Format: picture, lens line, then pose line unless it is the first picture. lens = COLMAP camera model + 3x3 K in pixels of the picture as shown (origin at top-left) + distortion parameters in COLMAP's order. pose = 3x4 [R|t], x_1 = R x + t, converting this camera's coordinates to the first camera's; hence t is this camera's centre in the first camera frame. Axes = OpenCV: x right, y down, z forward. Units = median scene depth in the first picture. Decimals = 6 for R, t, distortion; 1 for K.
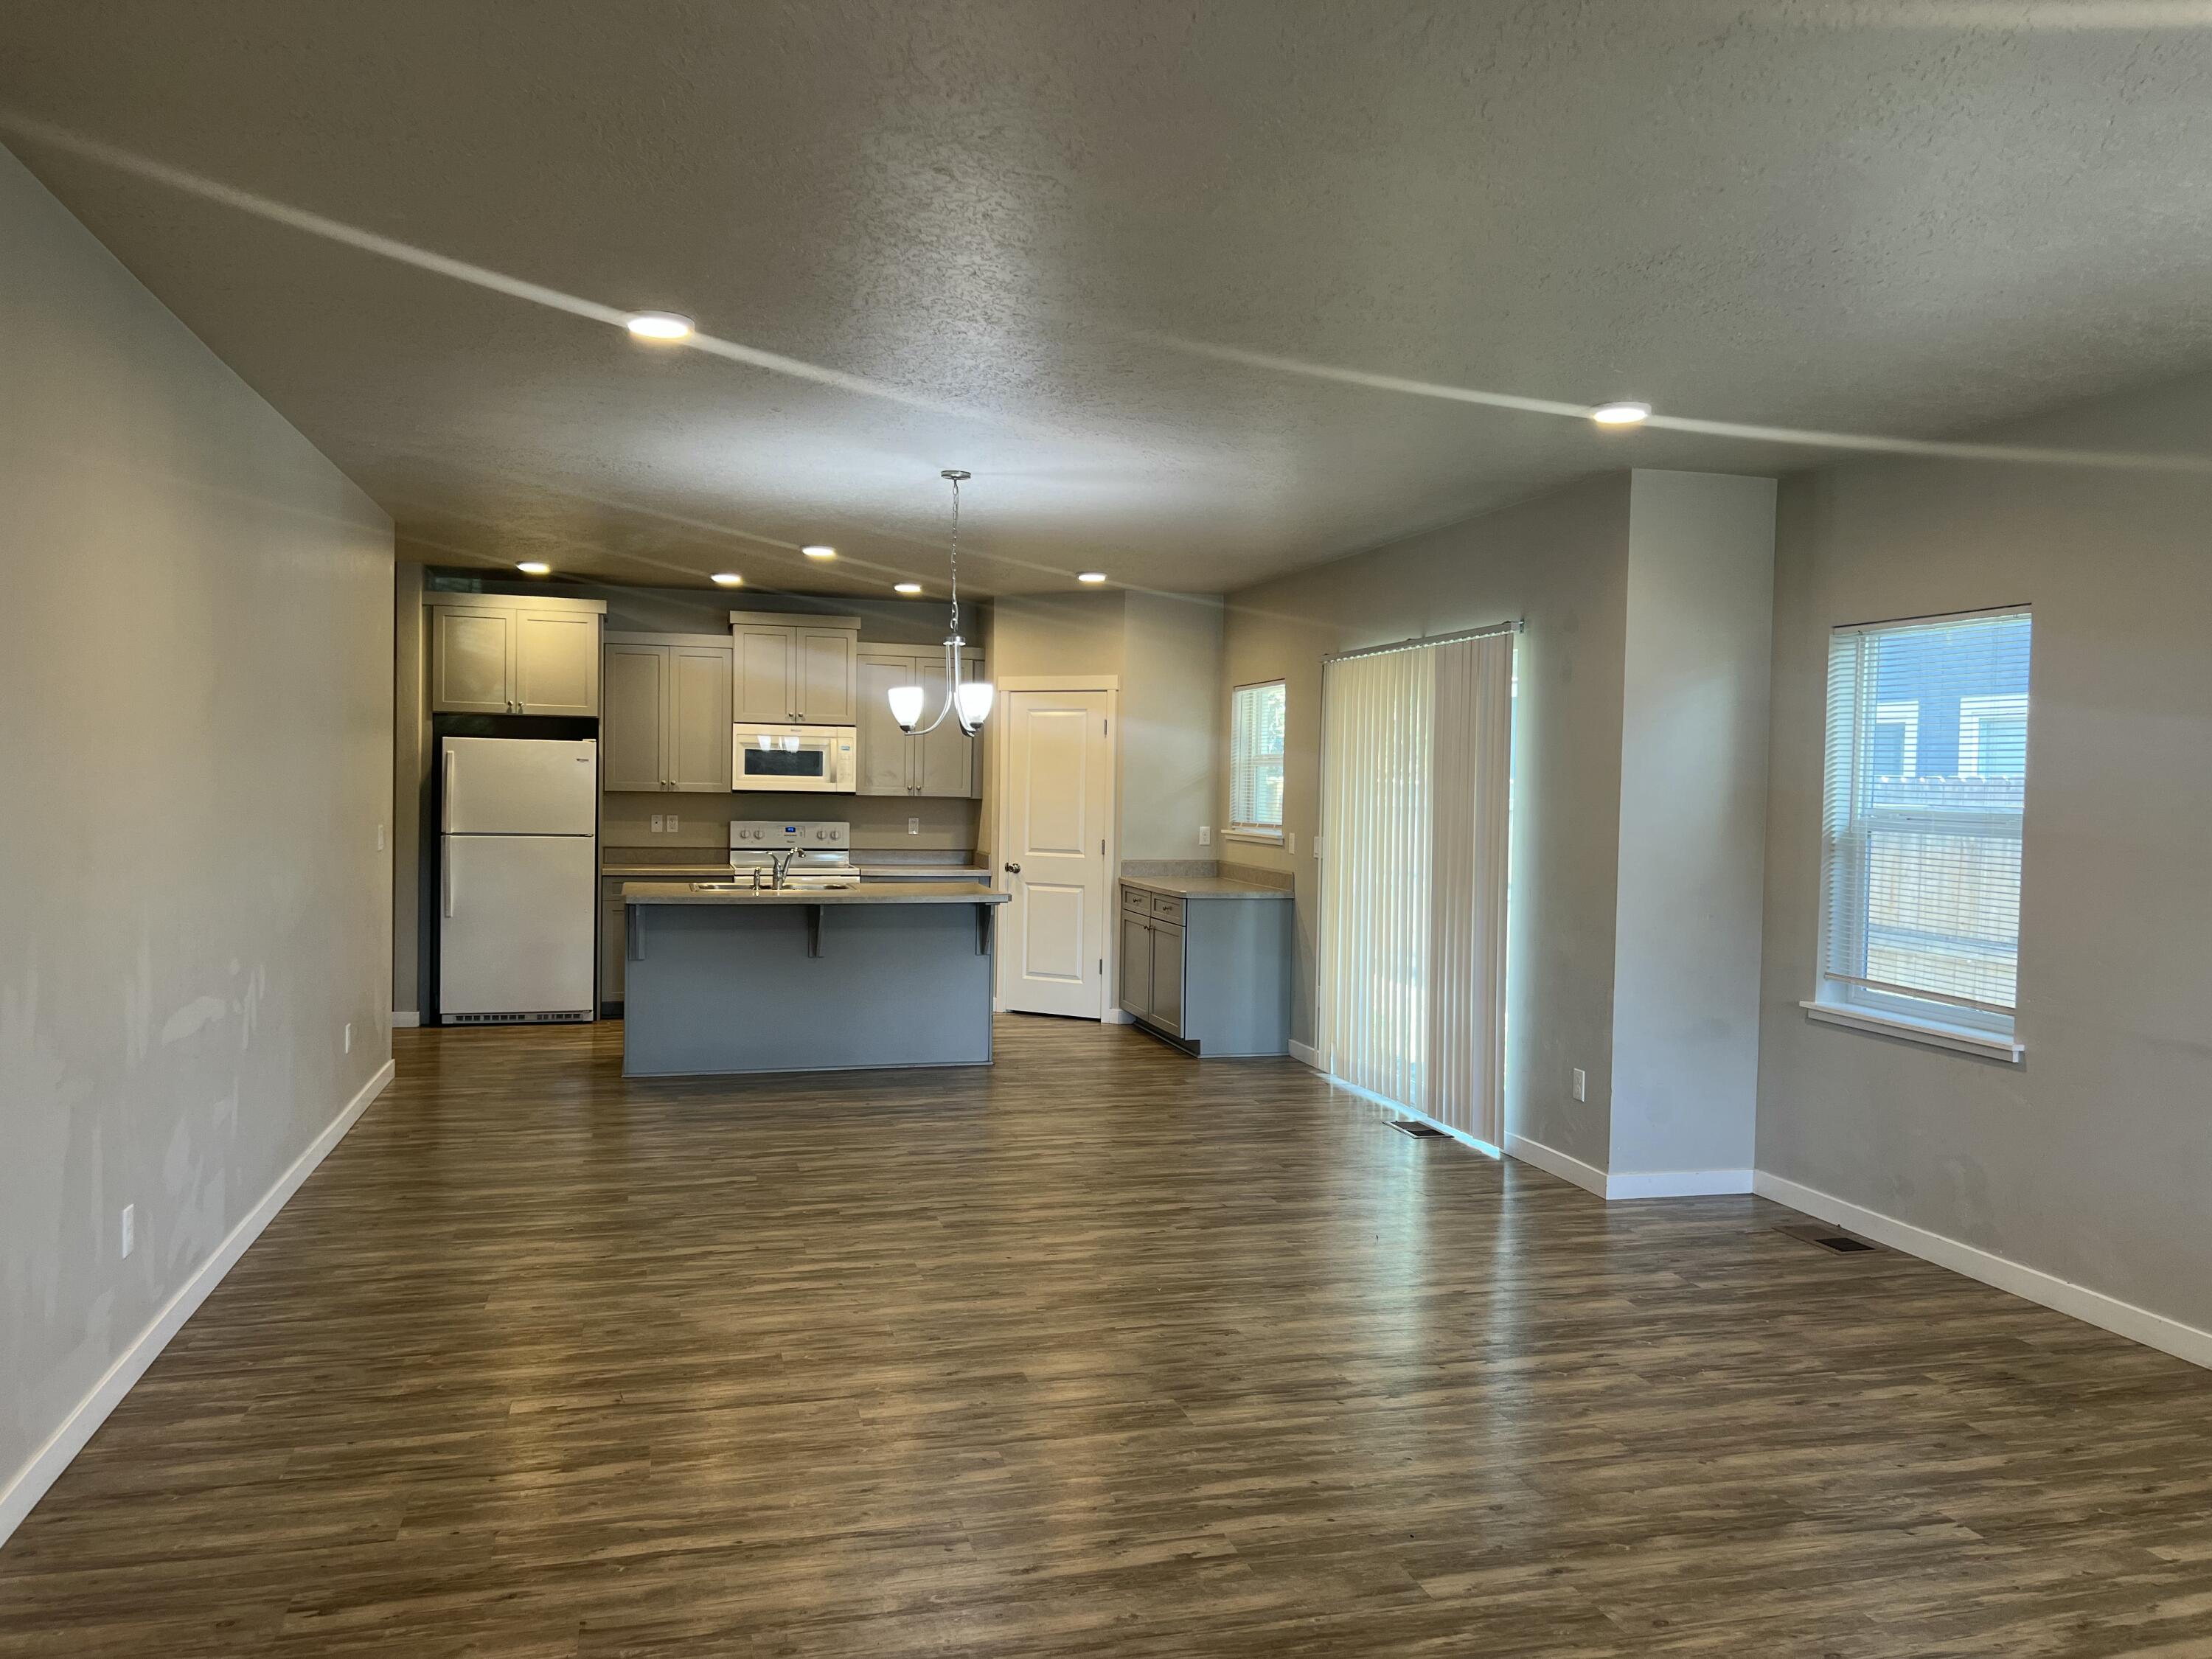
lens RADIAL K [[1672.6, 0, 1112.3], [0, 1672.6, 831.5], [0, 0, 1]] dist [0.057472, -0.023403]
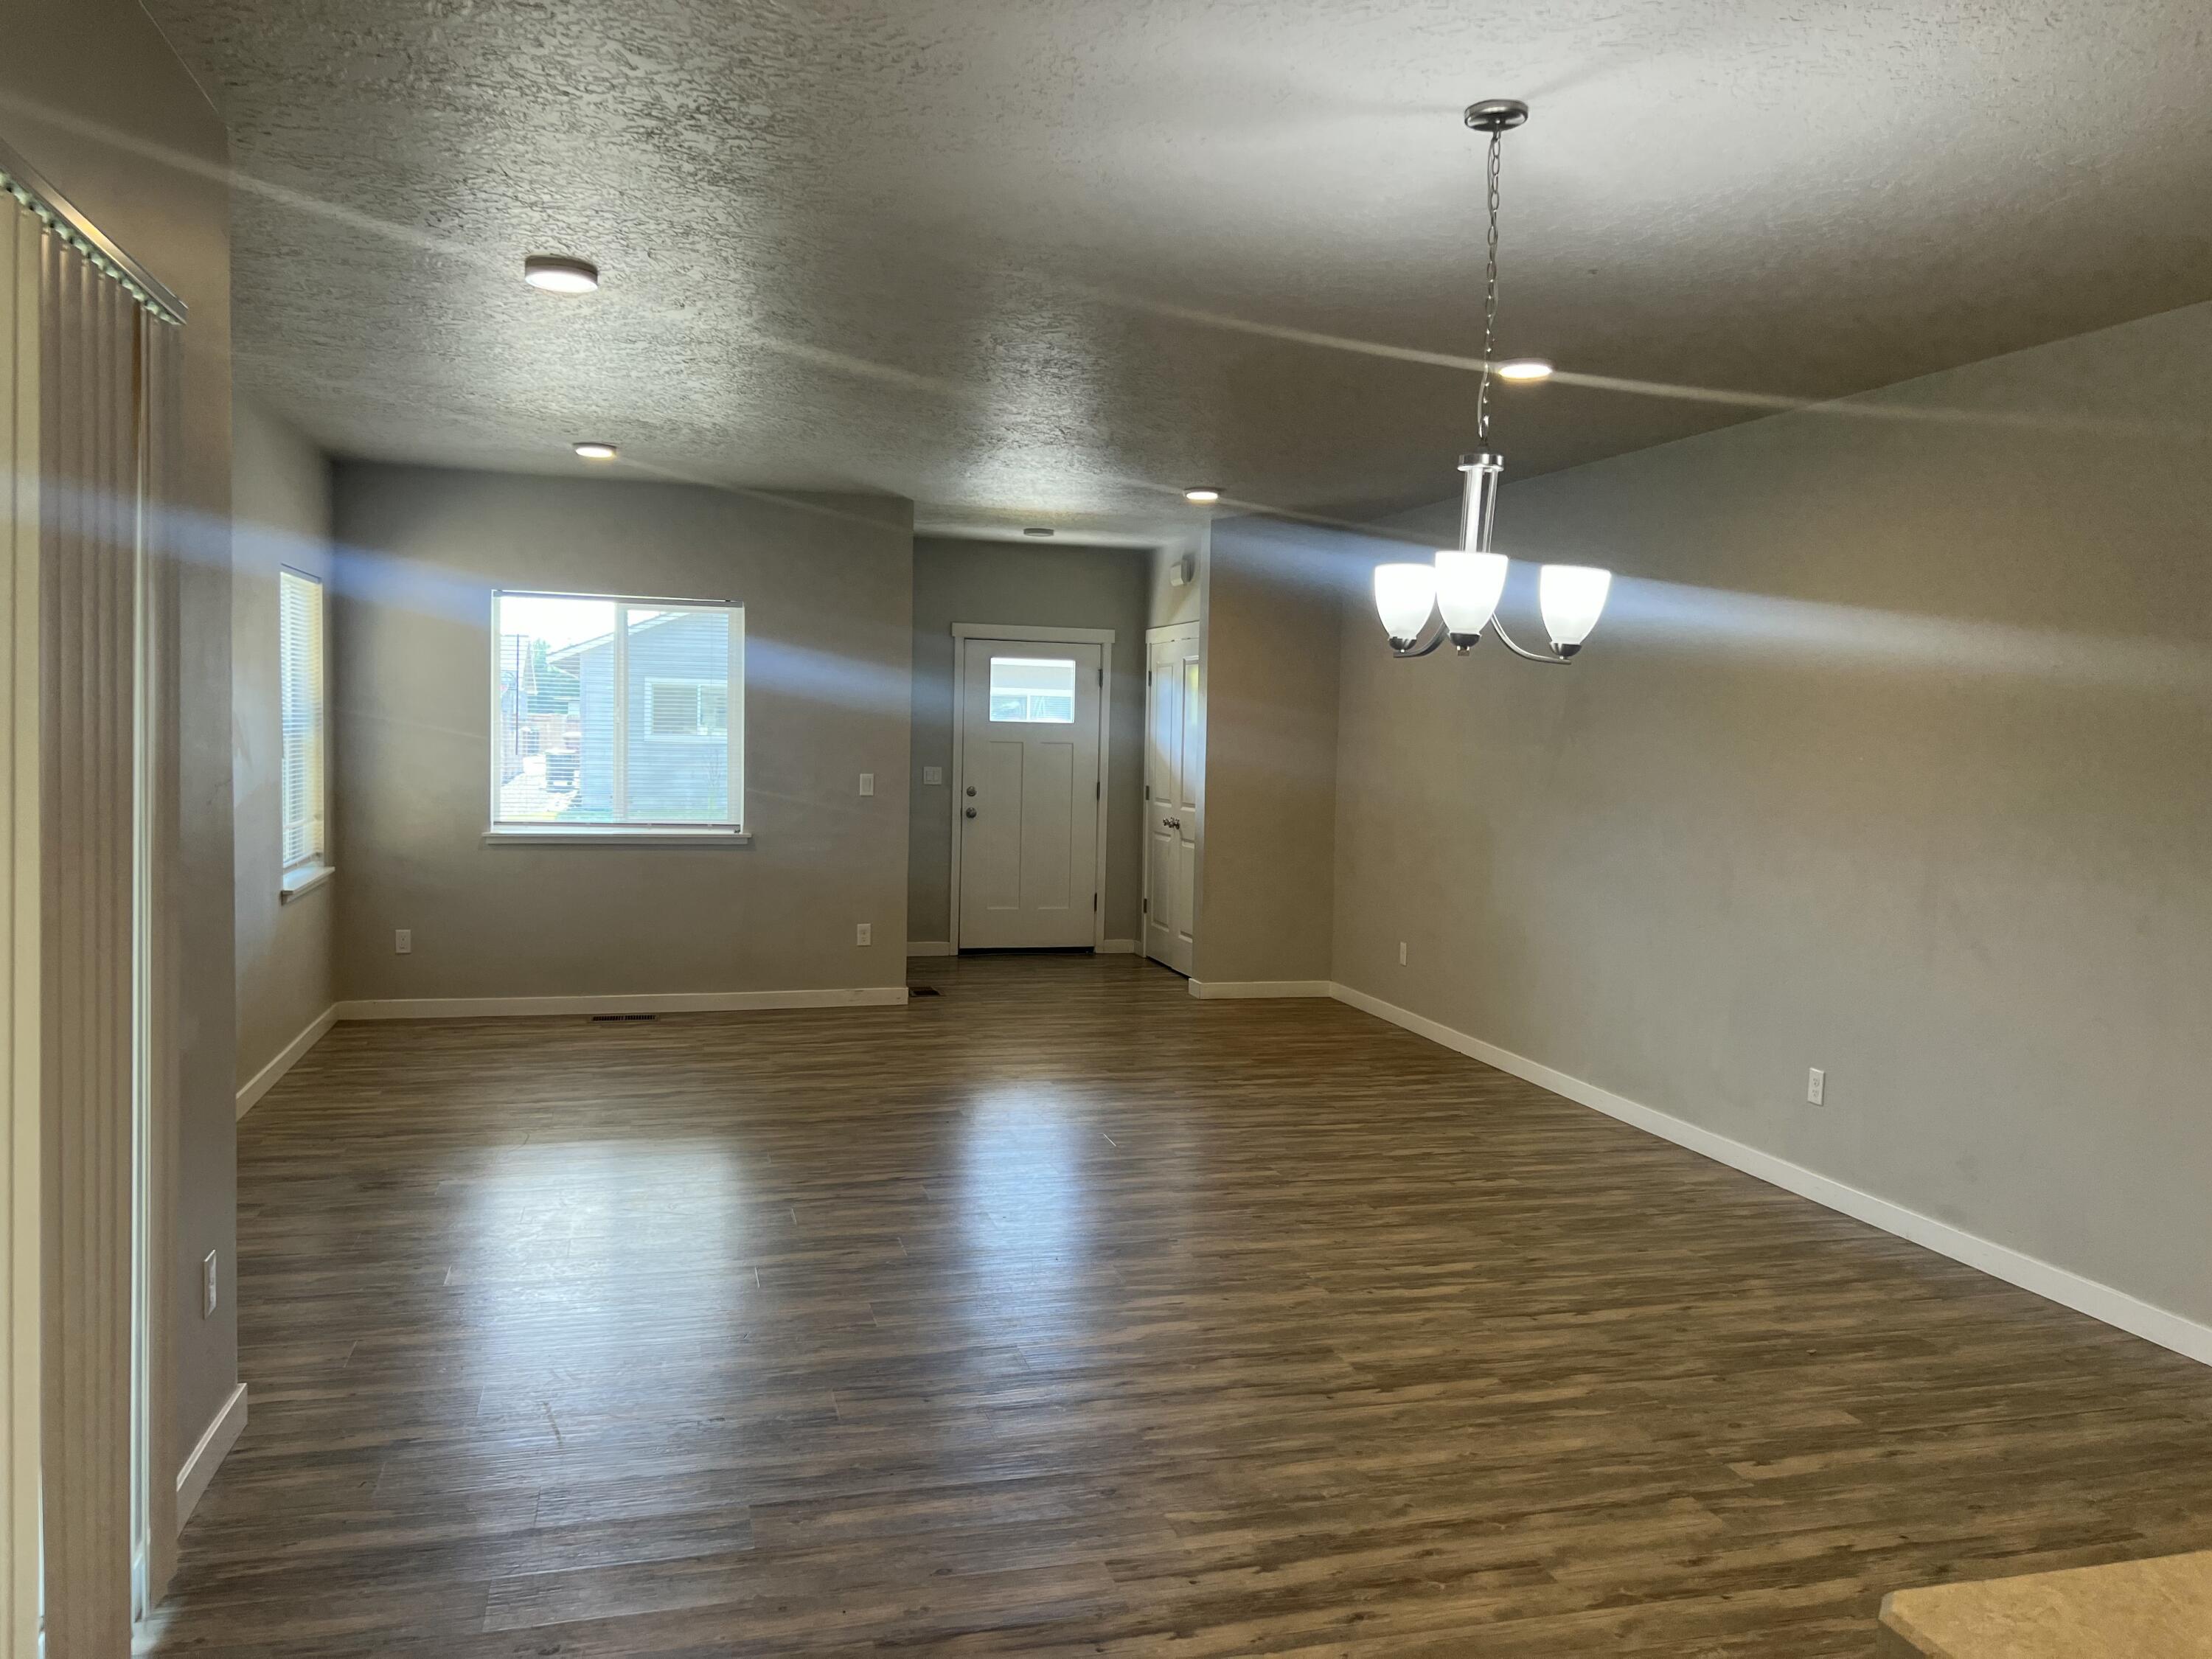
lens RADIAL K [[1672.6, 0, 1110.0], [0, 1672.6, 825.3], [0, 0, 1]] dist [0.057472, -0.023403]
pose [[-0.999077, -0.042929, -0.001278, 0.008197], [-0.042877, 0.995263, 0.087250, -0.053259], [-0.002474, 0.087224, -0.996186, 1.655762]]
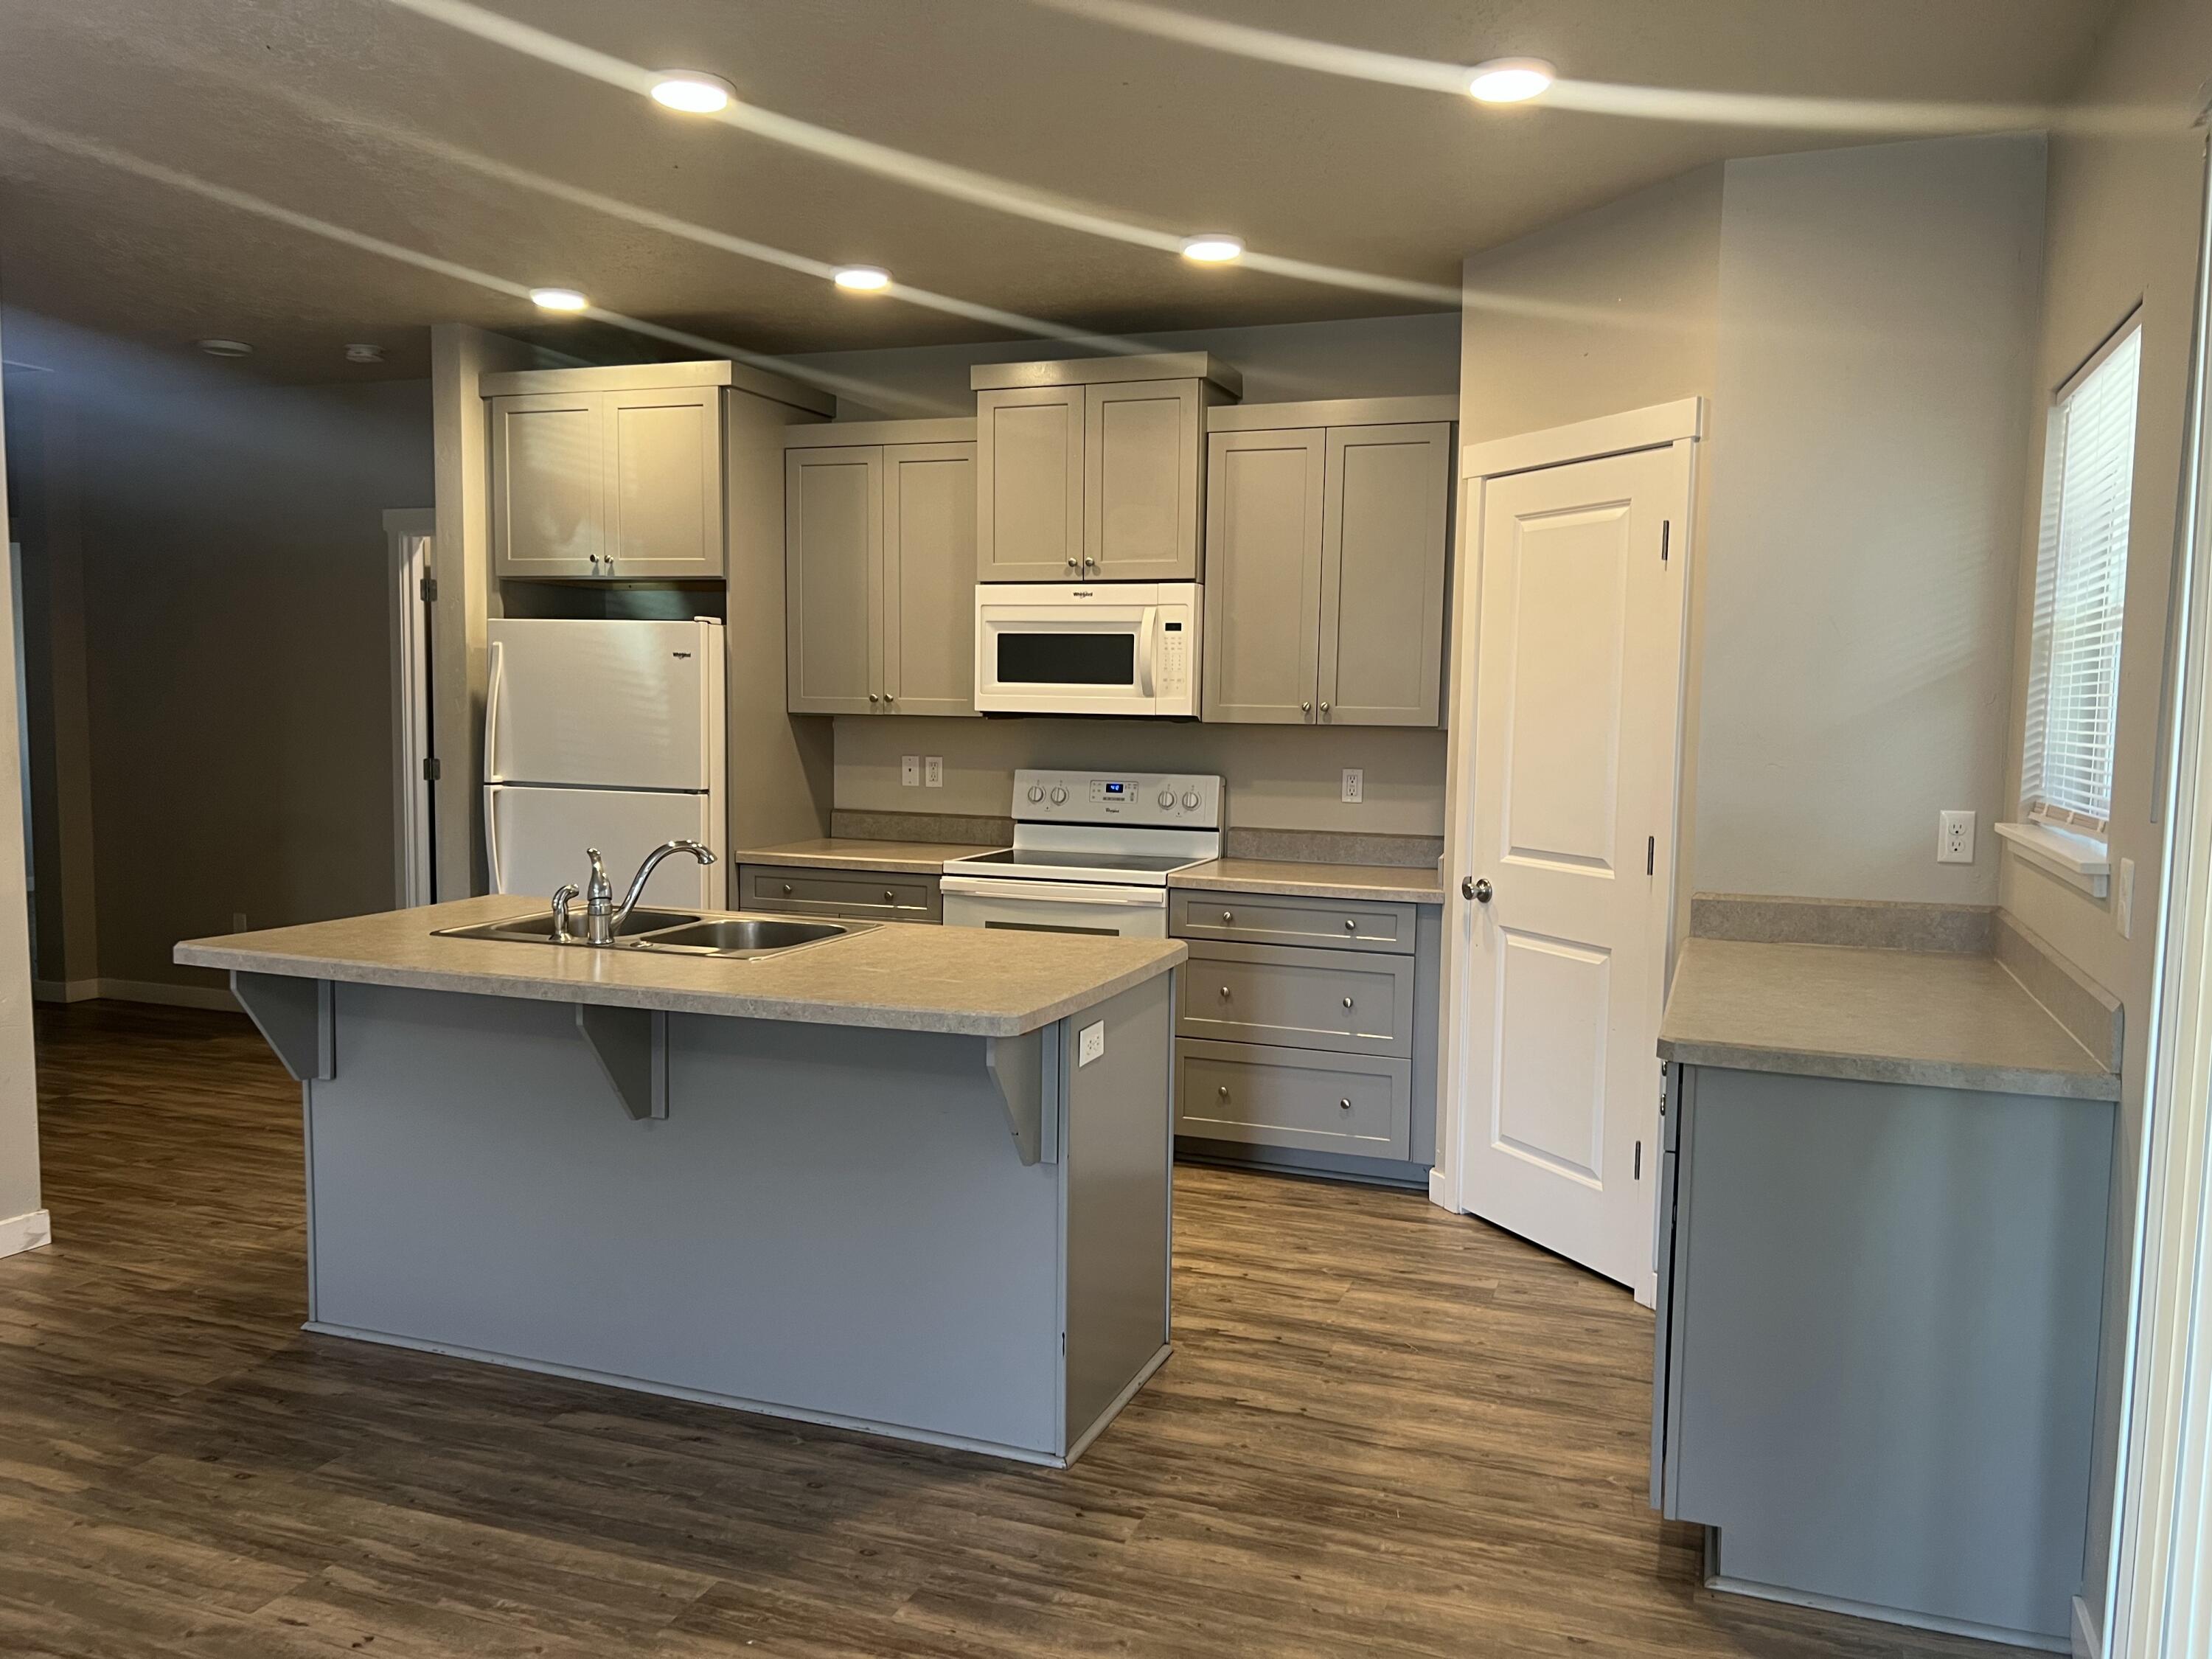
lens RADIAL K [[1672.6, 0, 1105.6], [0, 1672.6, 842.8], [0, 0, 1]] dist [0.057472, -0.023403]
pose [[0.806643, 0.045481, -0.589286, 0.122433], [-0.018933, 0.998512, 0.051148, -0.011381], [0.590735, -0.030102, 0.806304, 0.609997]]
